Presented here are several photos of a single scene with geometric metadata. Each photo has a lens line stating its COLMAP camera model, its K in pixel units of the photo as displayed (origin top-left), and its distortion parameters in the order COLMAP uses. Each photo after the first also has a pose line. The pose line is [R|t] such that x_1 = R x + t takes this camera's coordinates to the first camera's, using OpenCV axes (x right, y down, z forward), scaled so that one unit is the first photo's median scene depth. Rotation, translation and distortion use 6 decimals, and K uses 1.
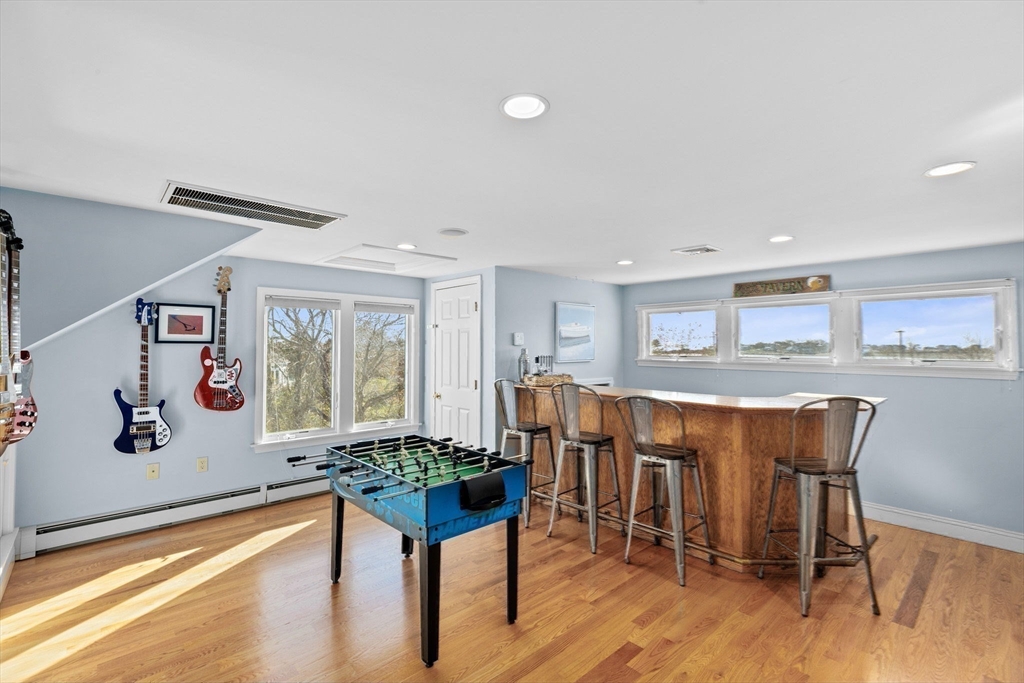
lens RADIAL K [[459.0, 0, 510.2], [0, 459.0, 342.6], [0, 0, 1]] dist [-0.001130, -0.000097]
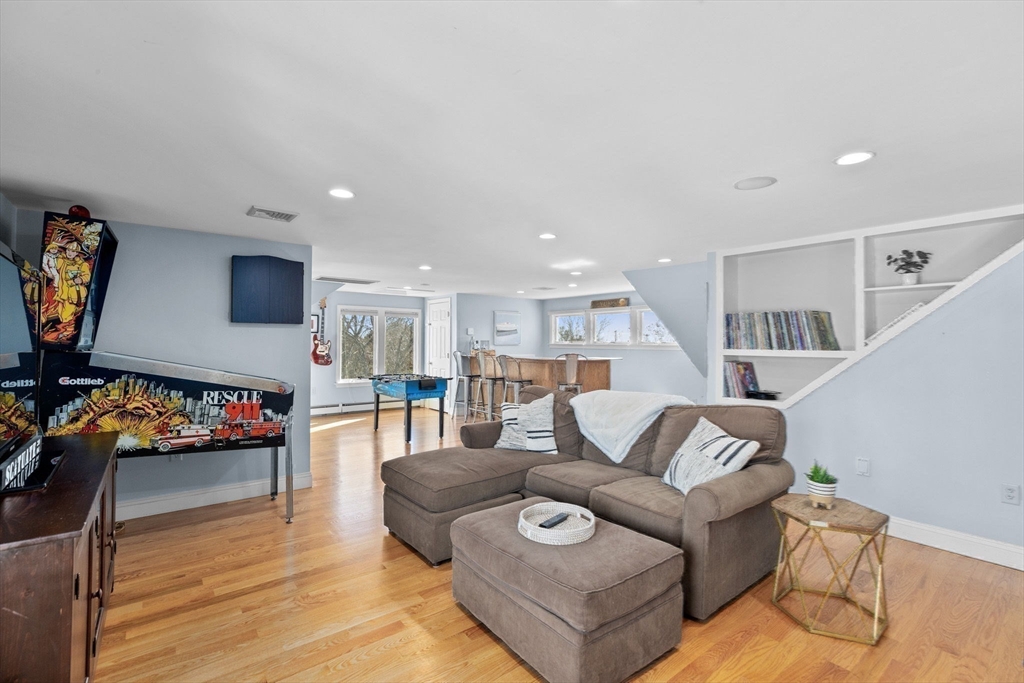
lens RADIAL K [[459.0, 0, 513.7], [0, 459.0, 339.4], [0, 0, 1]] dist [-0.001130, -0.000097]
pose [[0.997835, 0.002572, -0.065717, 0.335956], [-0.002441, 0.999995, 0.002081, 0.021886], [0.065722, -0.001916, 0.997836, -0.912583]]
